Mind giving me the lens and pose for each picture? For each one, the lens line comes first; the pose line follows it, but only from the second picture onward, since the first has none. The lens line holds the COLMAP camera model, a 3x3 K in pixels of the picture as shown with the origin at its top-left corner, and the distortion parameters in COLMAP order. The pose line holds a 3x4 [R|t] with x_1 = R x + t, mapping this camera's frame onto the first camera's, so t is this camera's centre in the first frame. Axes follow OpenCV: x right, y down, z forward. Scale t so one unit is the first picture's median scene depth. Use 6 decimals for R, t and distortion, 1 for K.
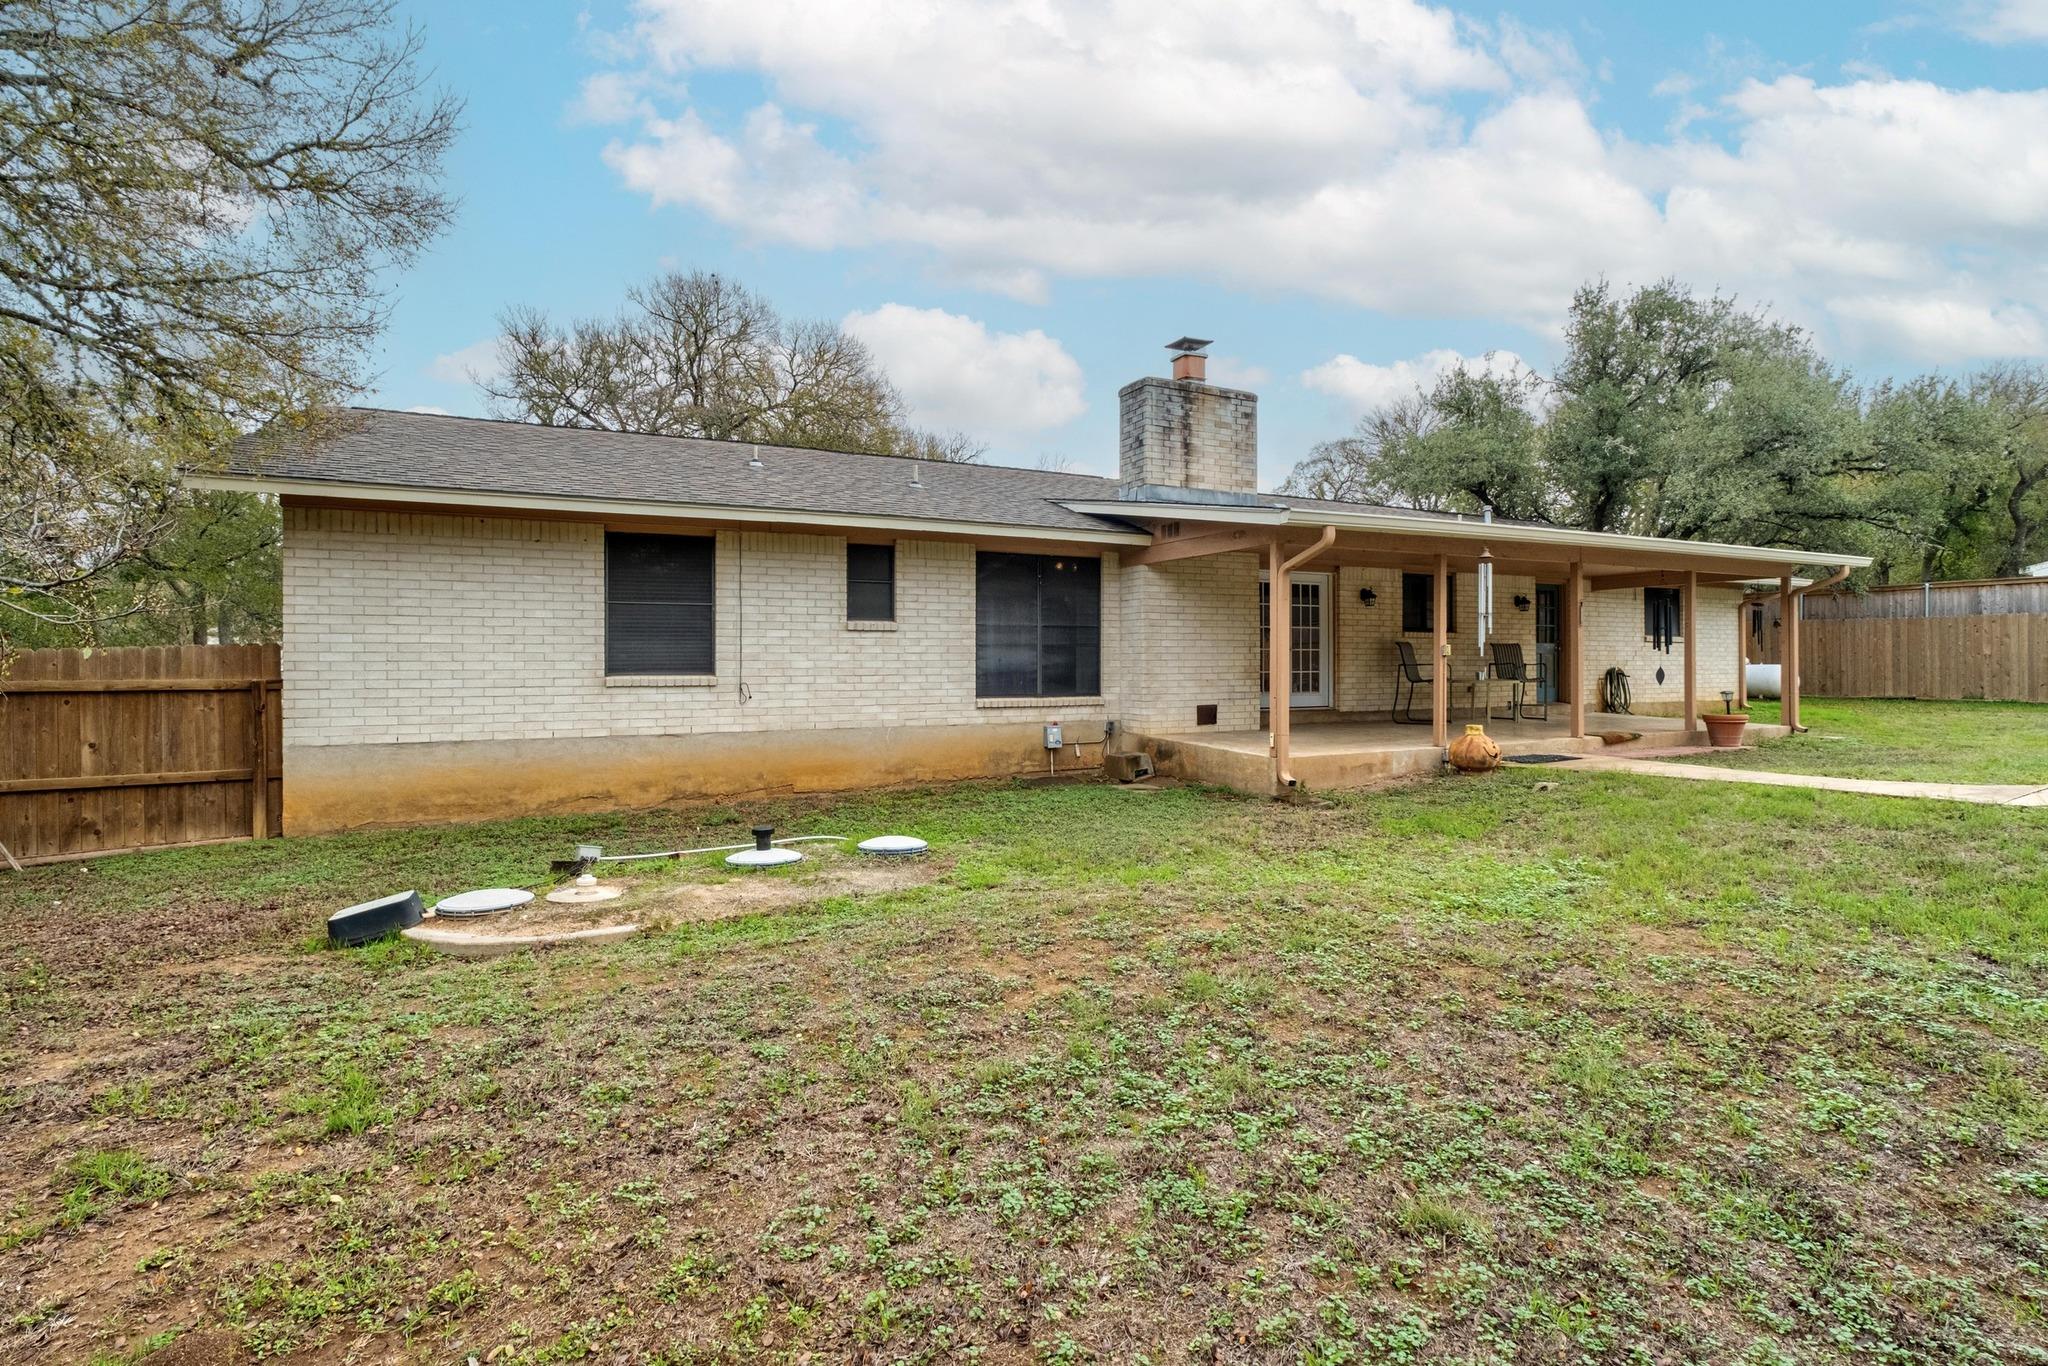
lens RADIAL K [[974.1, 0, 1033.7], [0, 974.1, 670.1], [0, 0, 1]] dist [0.006189, 0.000310]
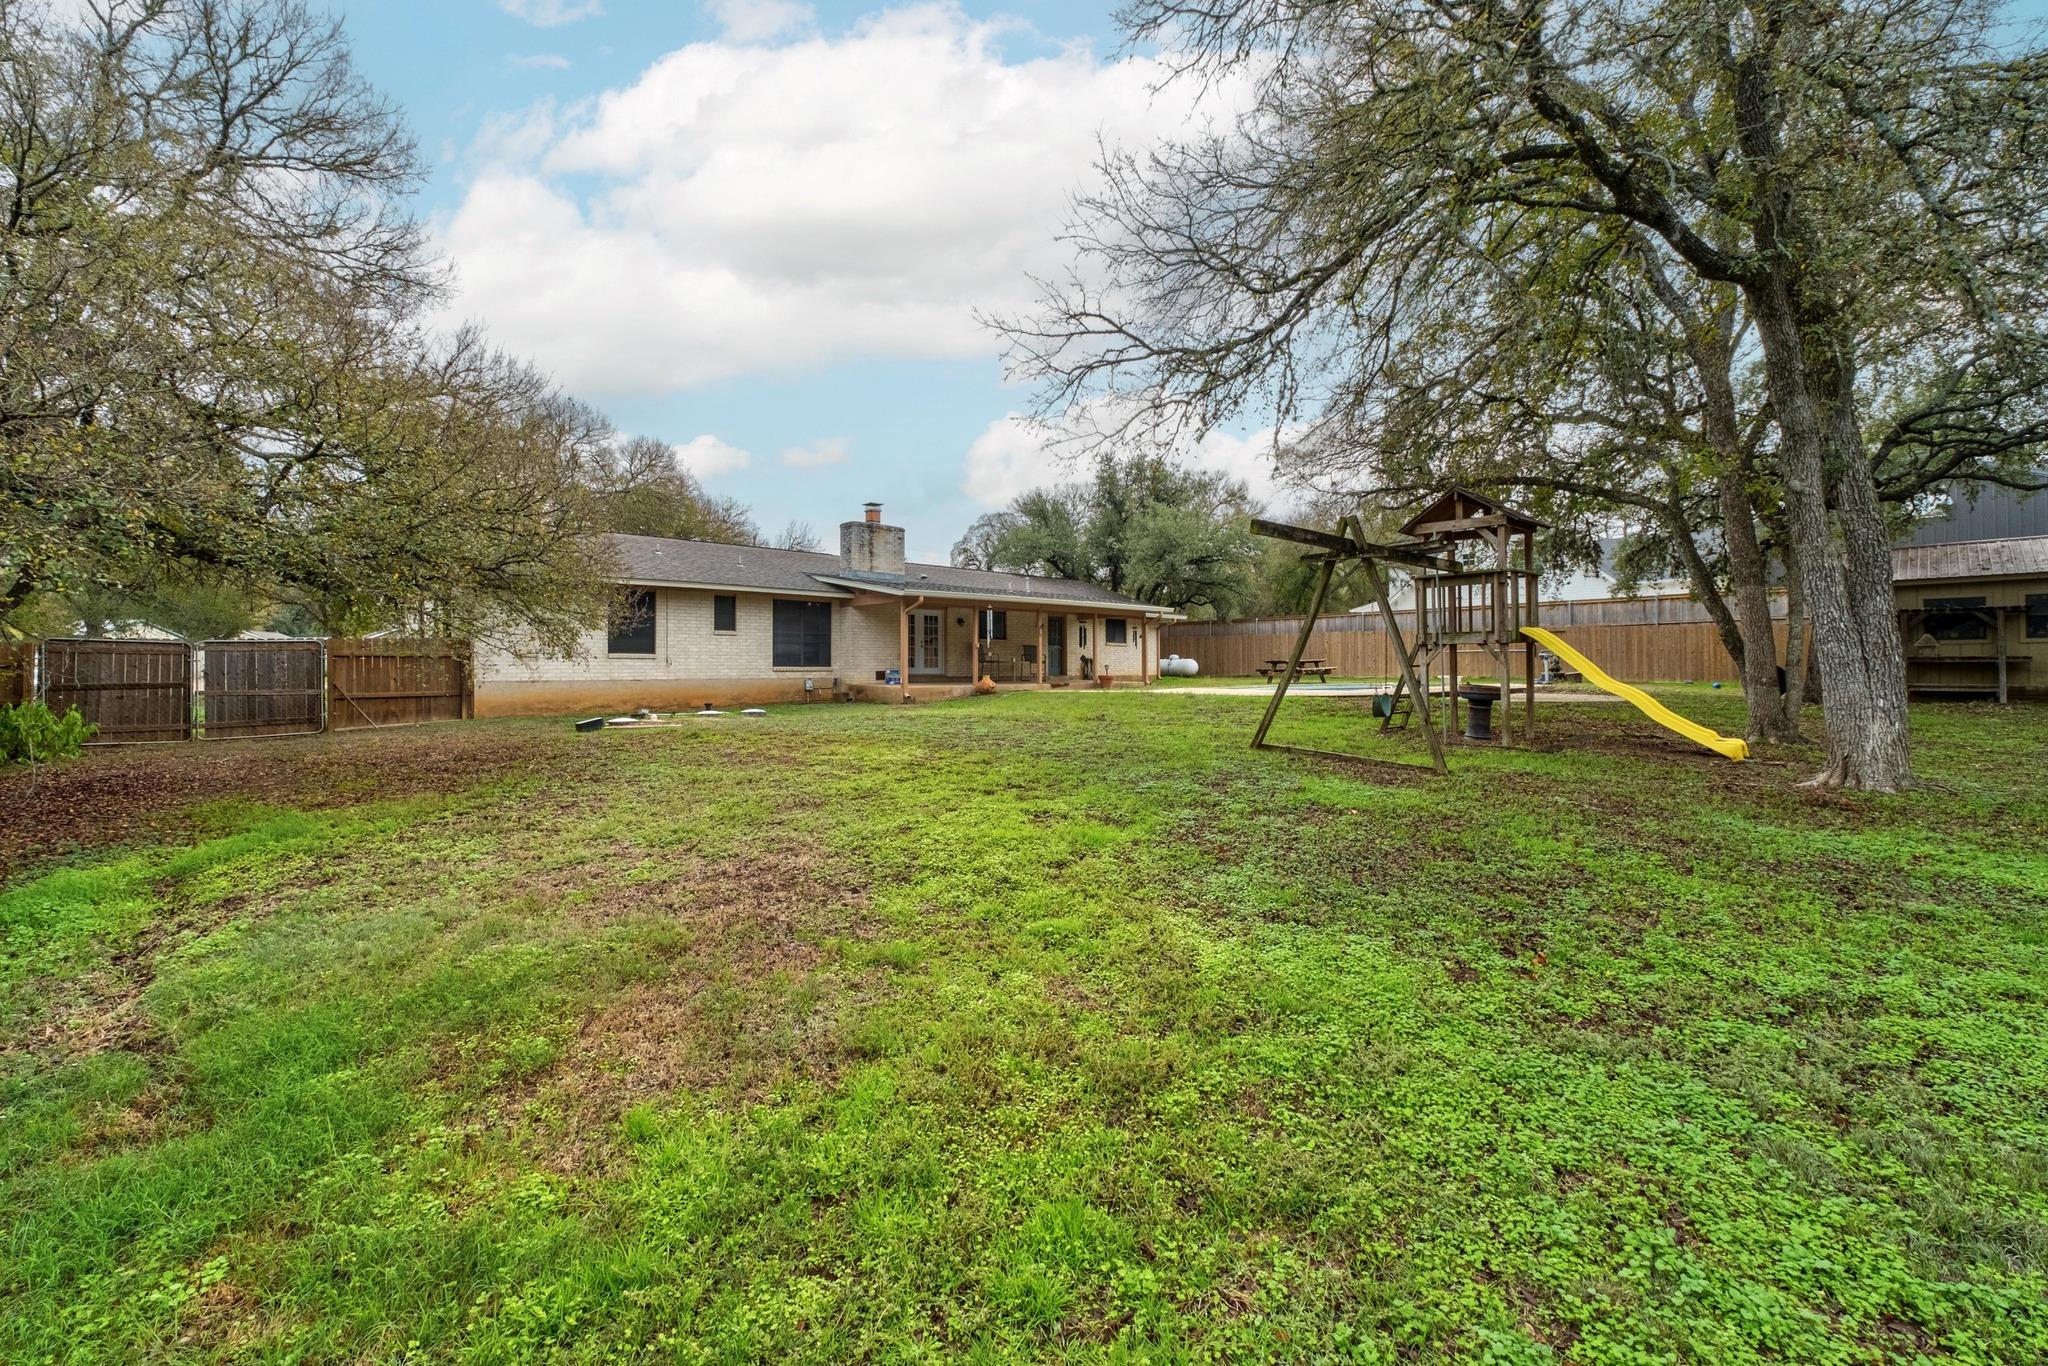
lens RADIAL K [[861.9, 0, 1032.9], [0, 861.9, 664.5], [0, 0, 1]] dist [-0.000728, 0.000754]
pose [[0.956988, 0.001522, 0.290125, -0.058364], [0.001763, 0.999937, -0.011062, 0.044455], [-0.290123, 0.011098, 0.956925, -0.976884]]
